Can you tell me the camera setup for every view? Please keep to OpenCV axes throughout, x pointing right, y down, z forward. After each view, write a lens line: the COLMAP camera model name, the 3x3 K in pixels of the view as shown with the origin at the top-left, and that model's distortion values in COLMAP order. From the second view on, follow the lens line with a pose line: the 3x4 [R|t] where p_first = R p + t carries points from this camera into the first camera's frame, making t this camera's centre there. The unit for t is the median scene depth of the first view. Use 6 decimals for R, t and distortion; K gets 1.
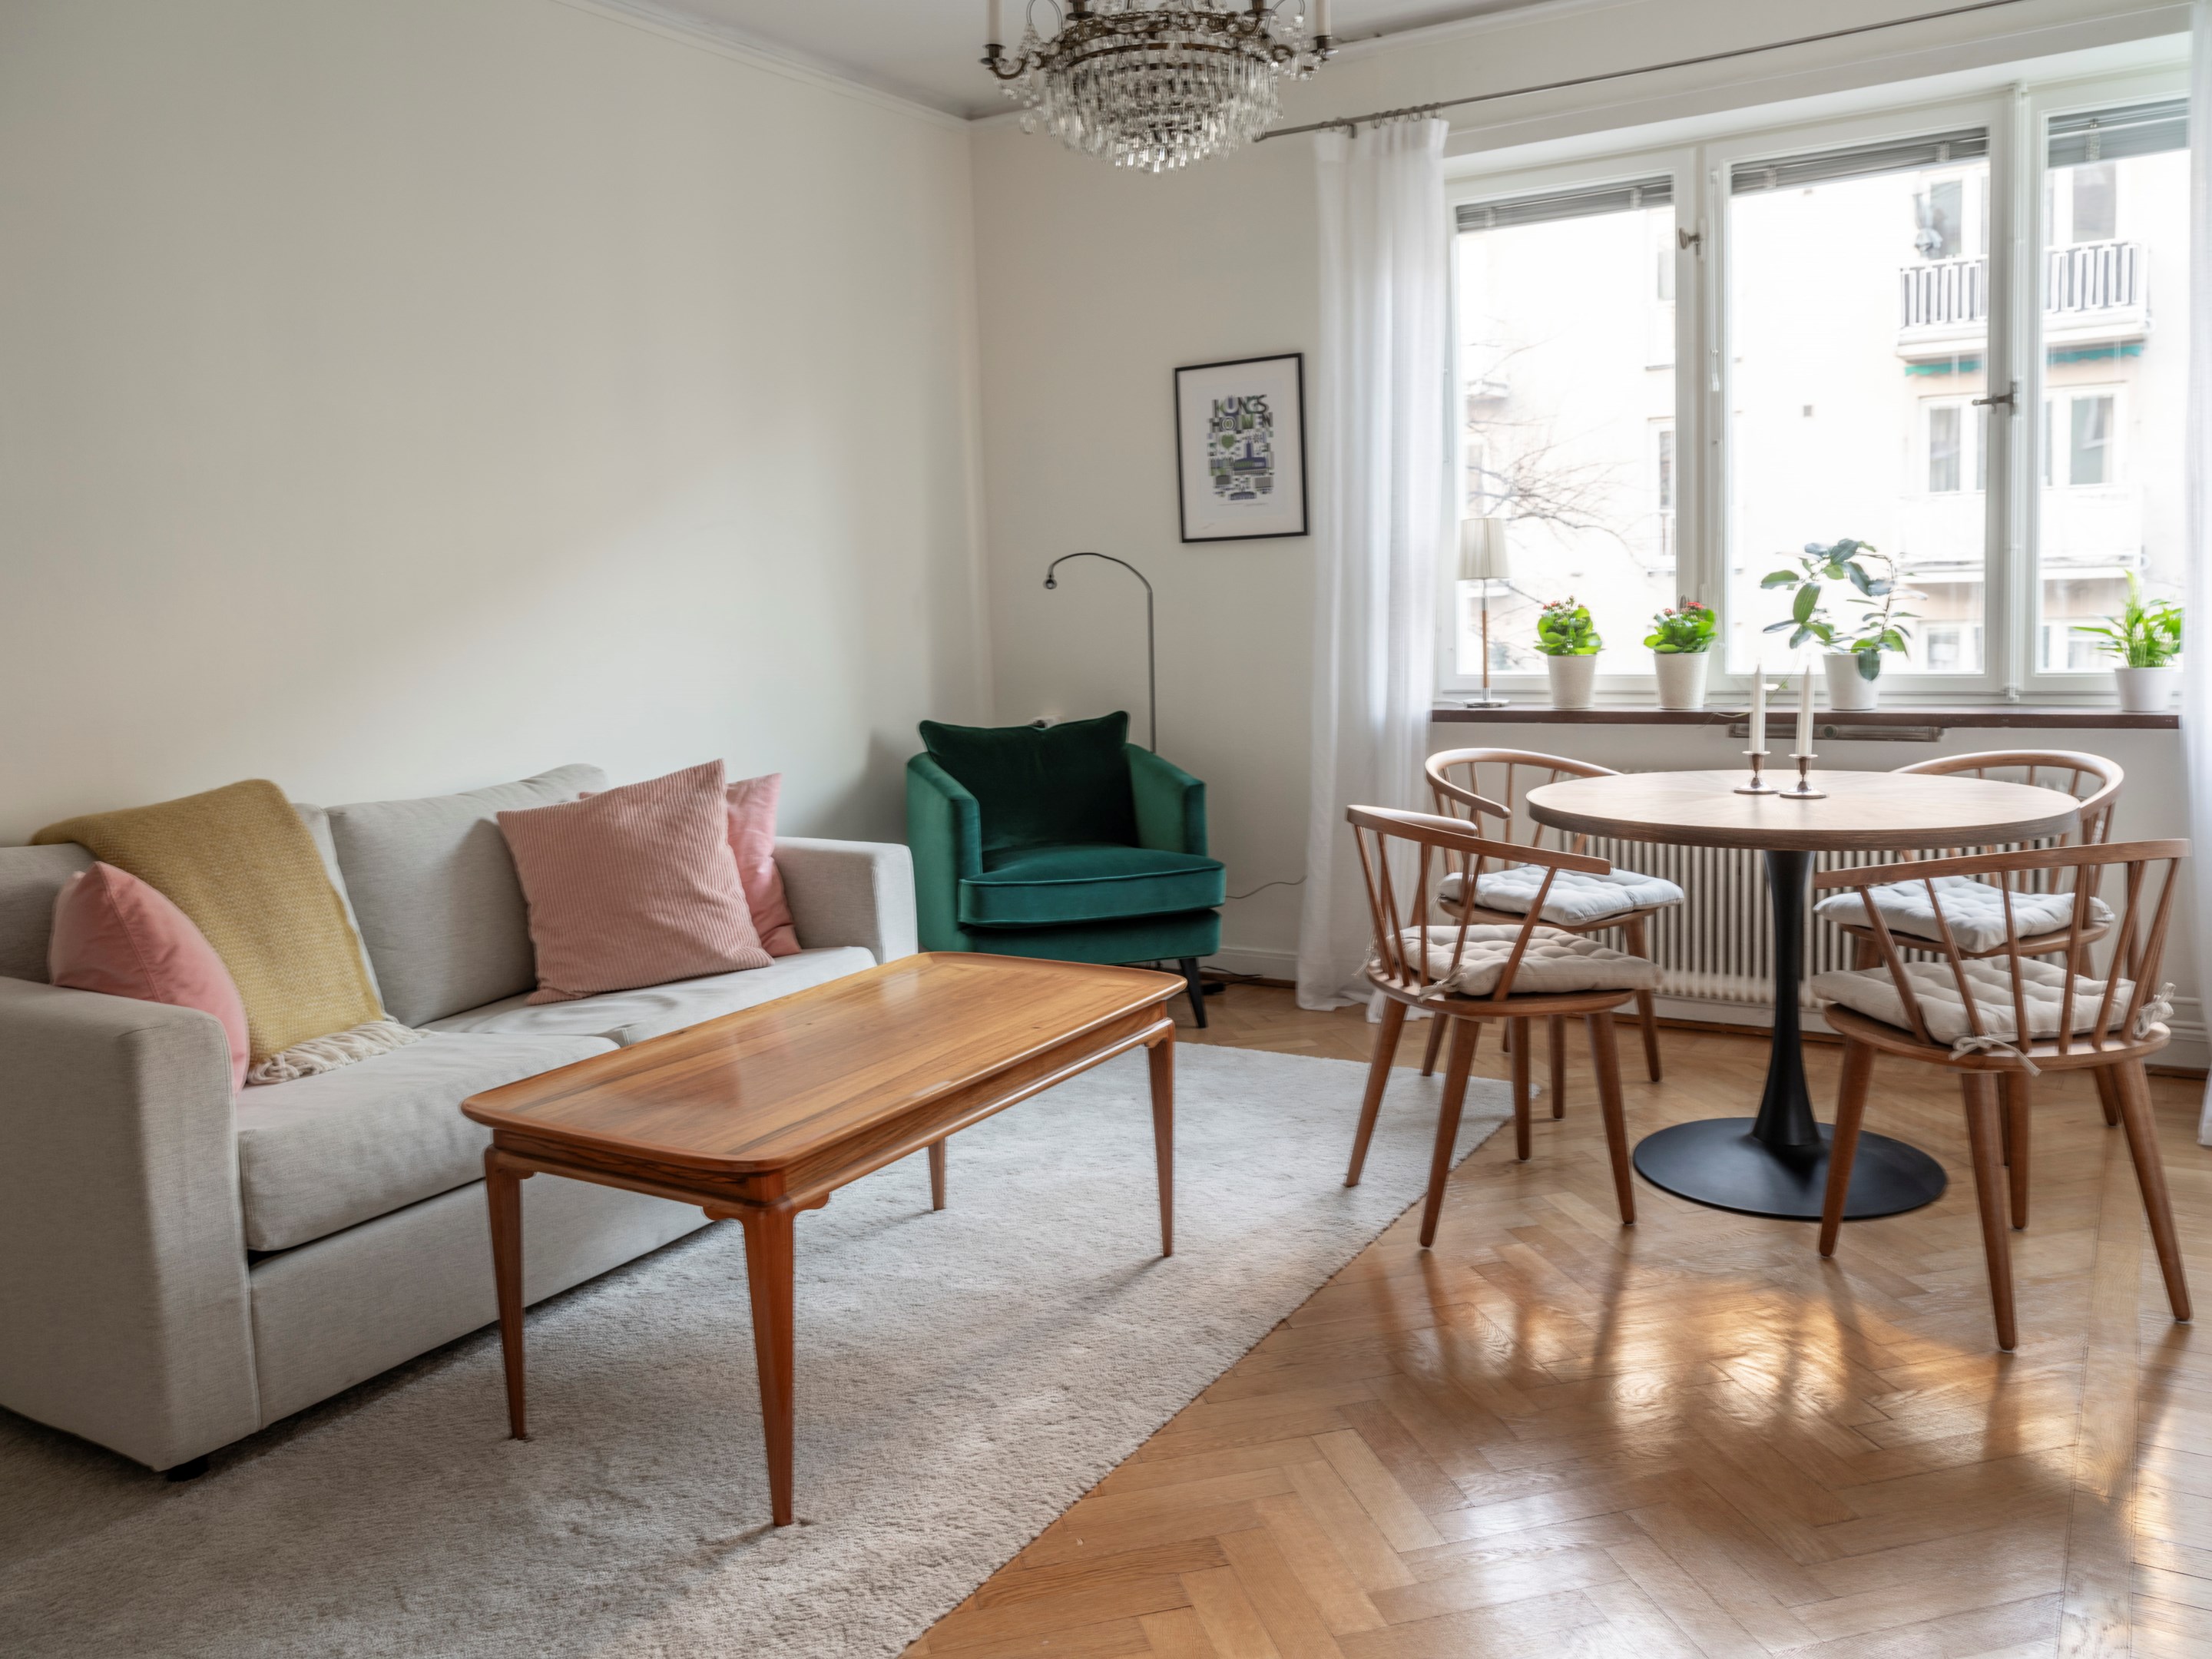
lens RADIAL K [[1613.0, 0, 1130.4], [0, 1613.0, 705.5], [0, 0, 1]] dist [0.008329, -0.004507]
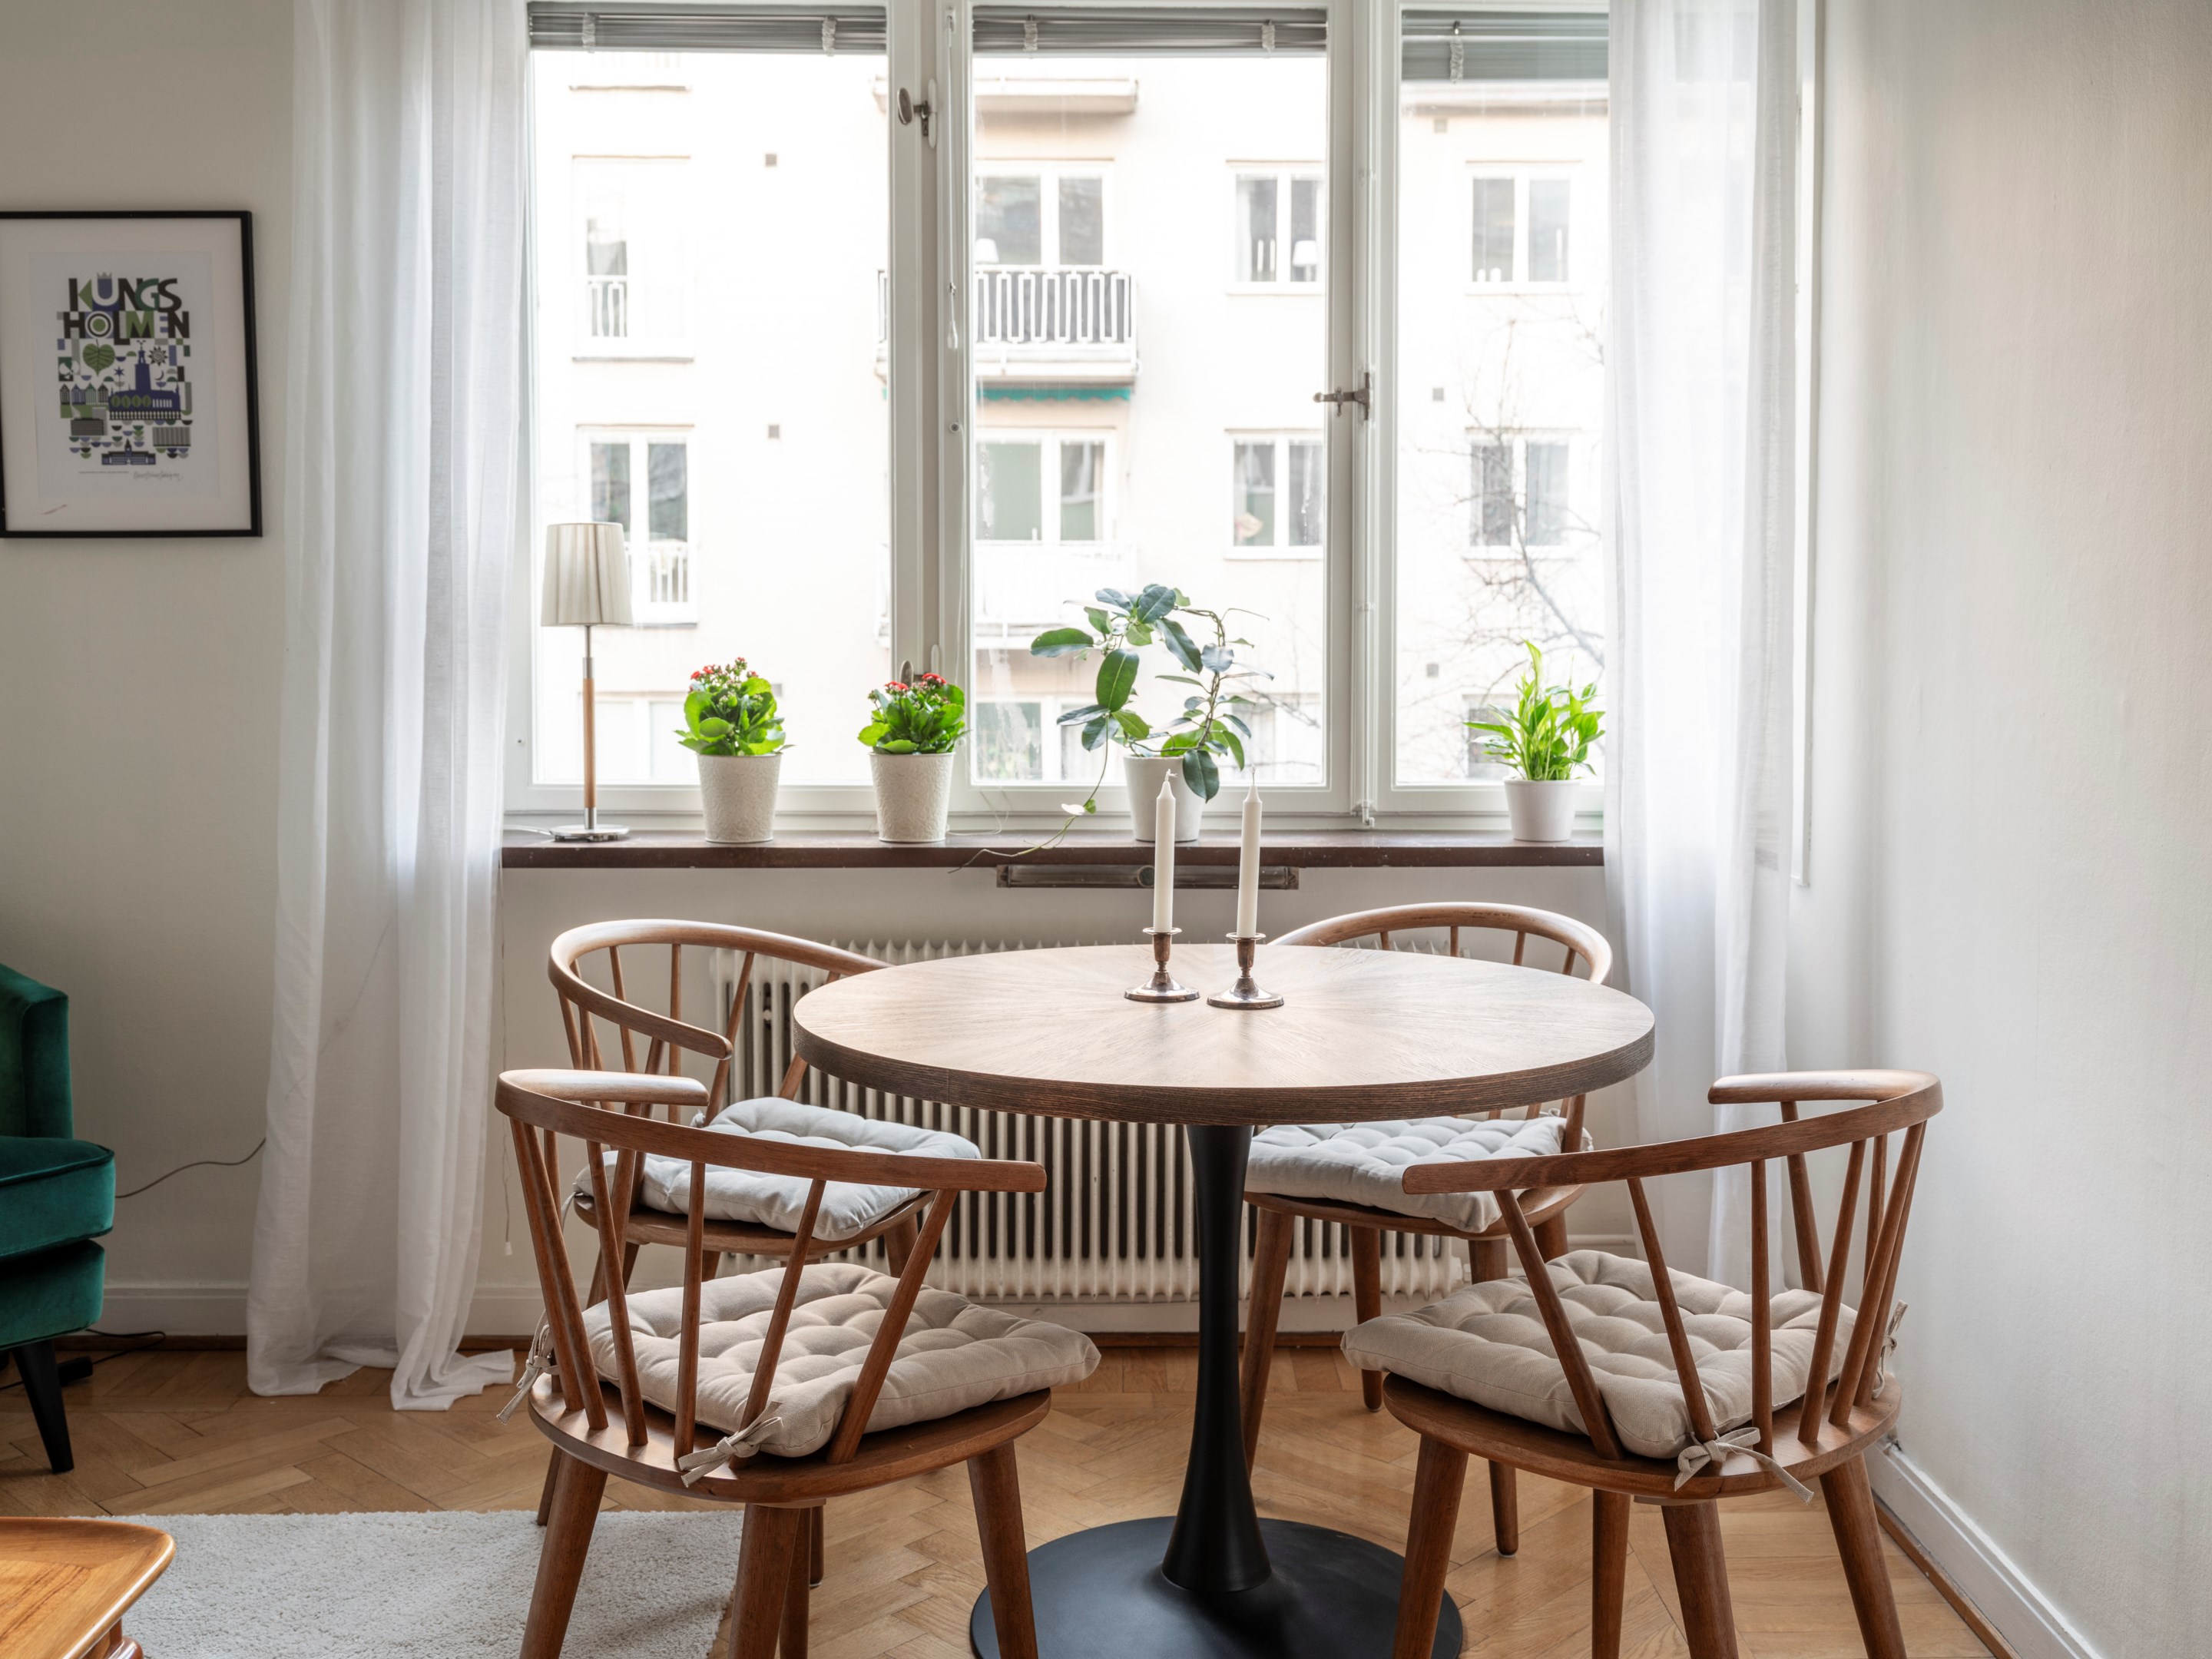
lens RADIAL K [[2120.0, 0, 1106.9], [0, 2120.0, 749.0], [0, 0, 1]] dist [0.000416, 0.009178]
pose [[0.847993, 0.004179, 0.529992, -0.035246], [0.007431, 0.999777, -0.019774, -0.016861], [-0.529956, 0.020706, 0.847772, 0.250037]]
